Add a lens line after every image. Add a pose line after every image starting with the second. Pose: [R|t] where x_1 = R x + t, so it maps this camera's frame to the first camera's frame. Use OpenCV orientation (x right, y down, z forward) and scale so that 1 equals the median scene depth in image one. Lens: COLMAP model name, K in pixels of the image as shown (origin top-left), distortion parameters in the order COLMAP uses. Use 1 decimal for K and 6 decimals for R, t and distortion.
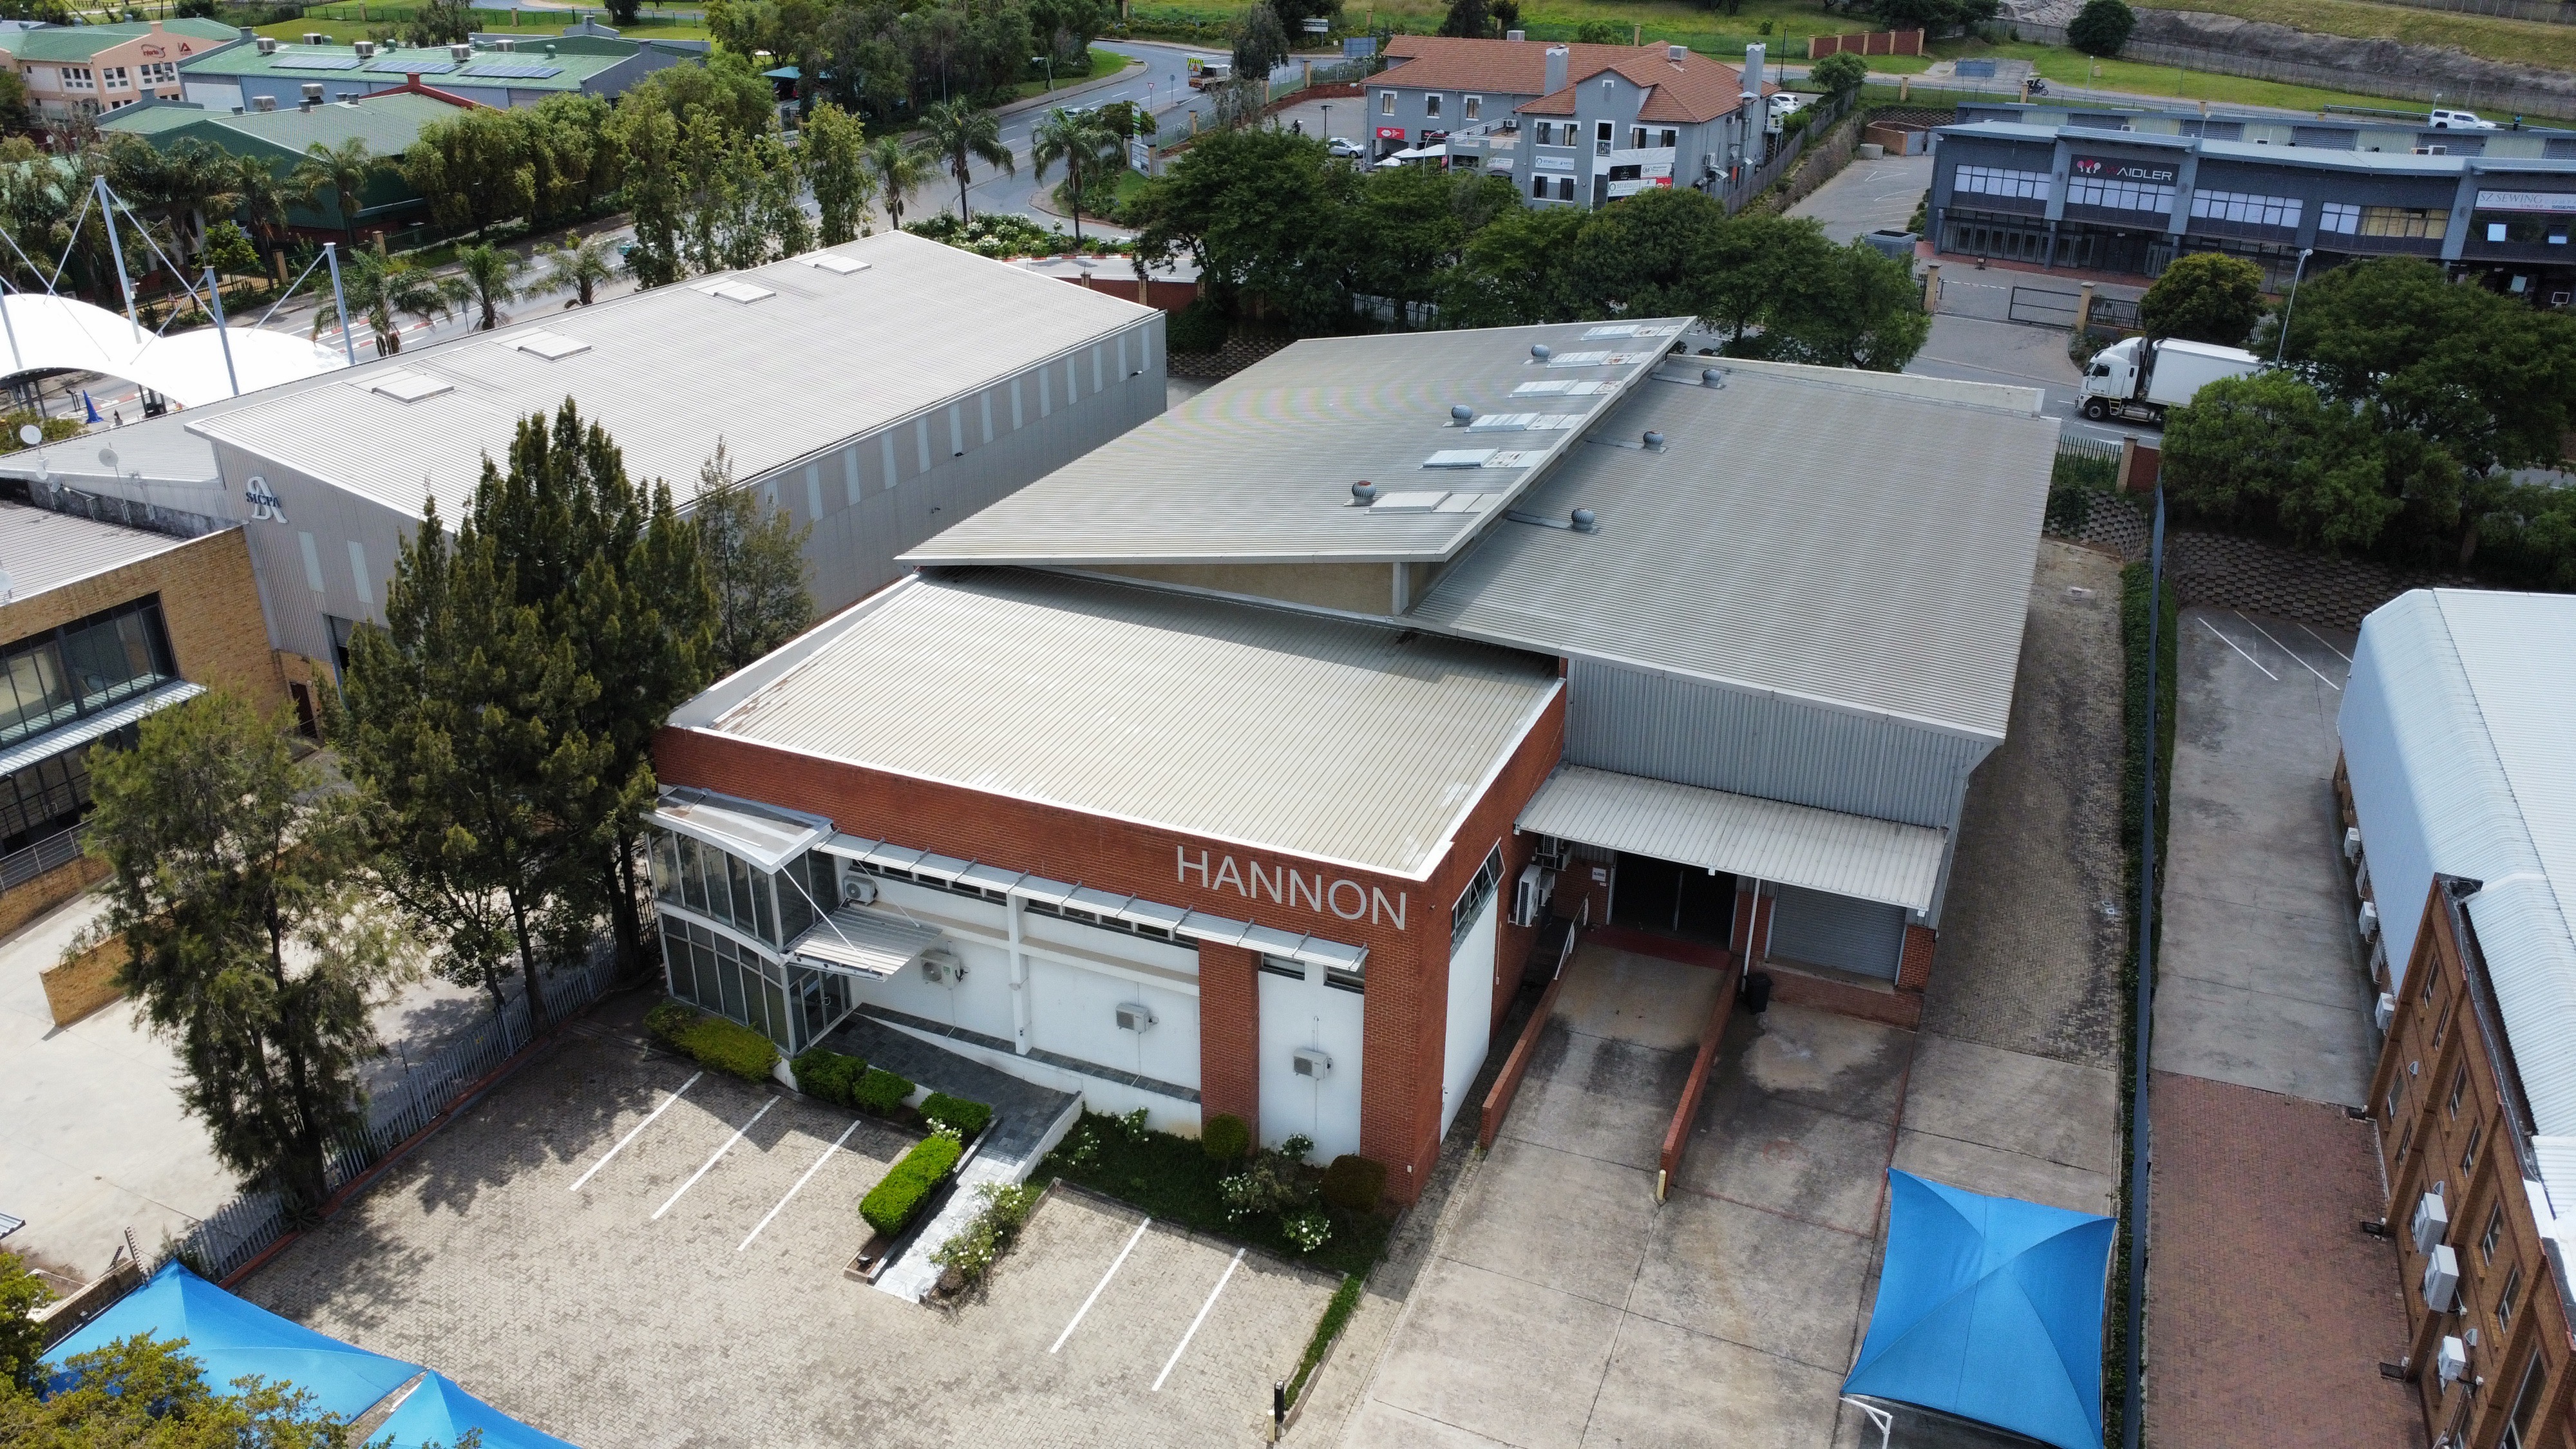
lens RADIAL K [[1863.8, 0, 1284.2], [0, 1863.8, 713.7], [0, 0, 1]] dist [-0.024893, -0.013519]
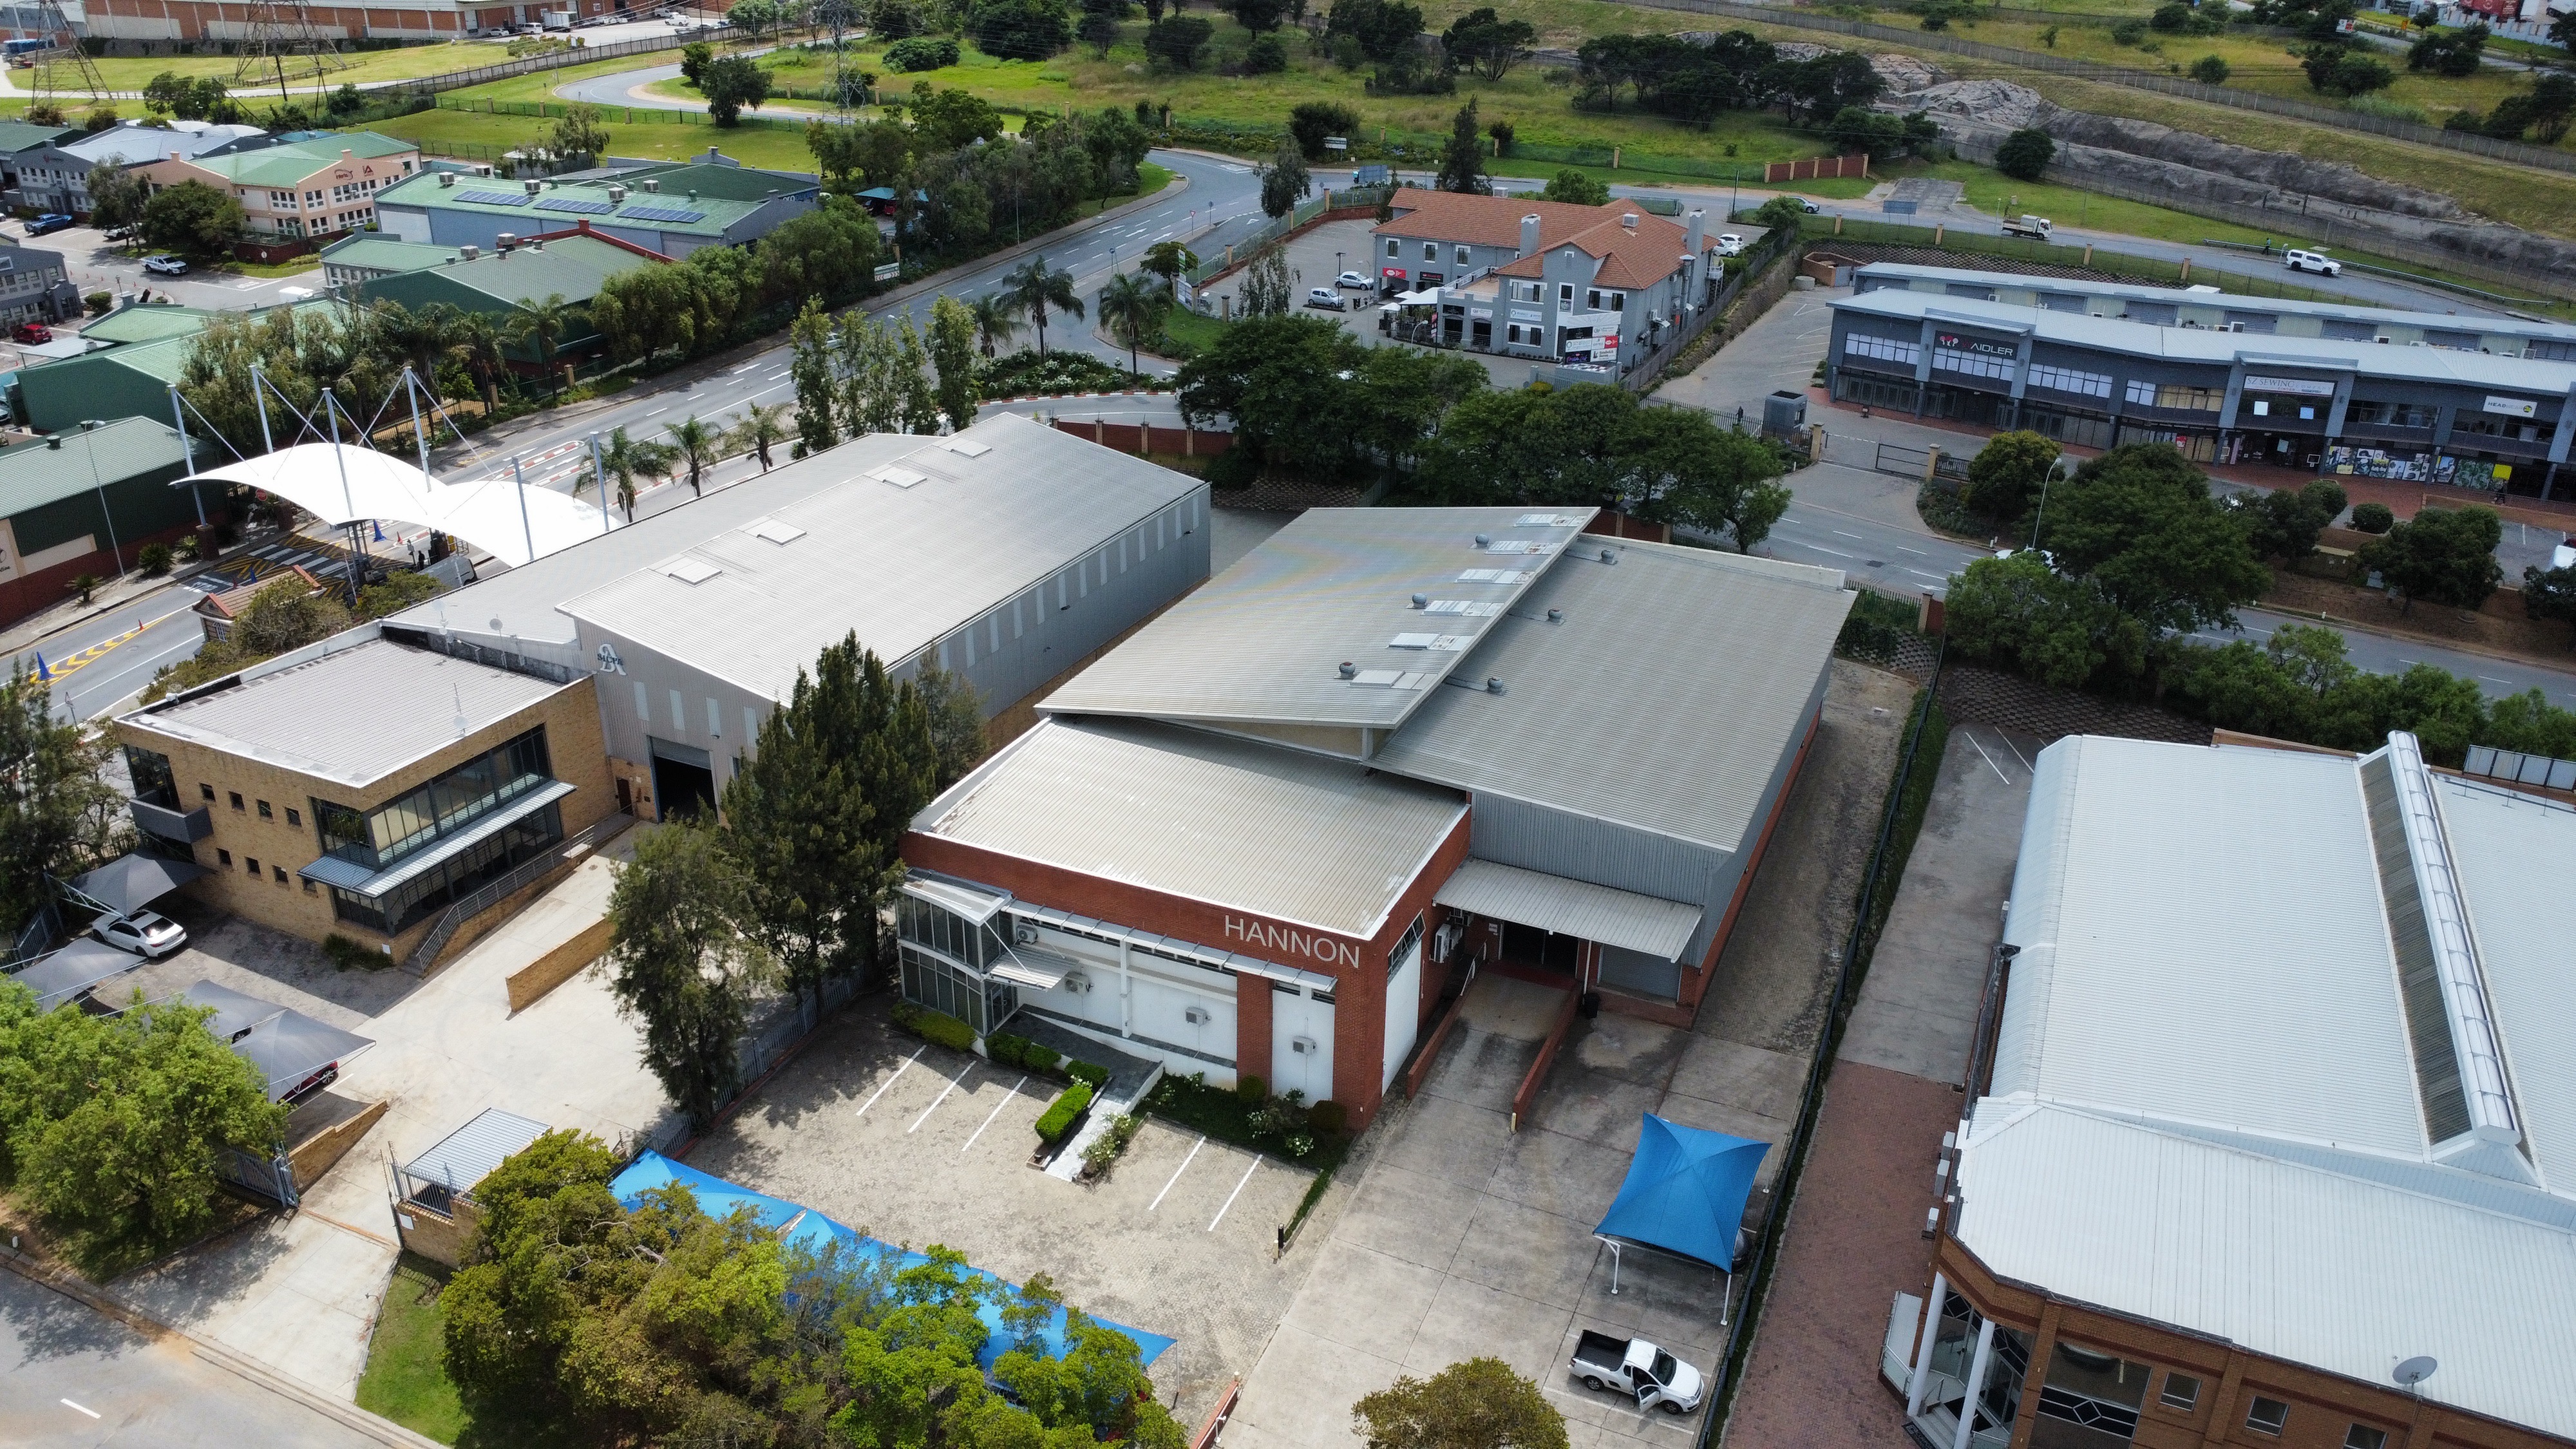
lens RADIAL K [[1863.8, 0, 1284.2], [0, 1863.8, 713.7], [0, 0, 1]] dist [-0.024893, -0.013519]
pose [[0.999847, 0.013723, -0.010820, 0.007456], [-0.013662, 0.999890, 0.005712, -0.079121], [0.010897, -0.005563, 0.999925, -0.444453]]
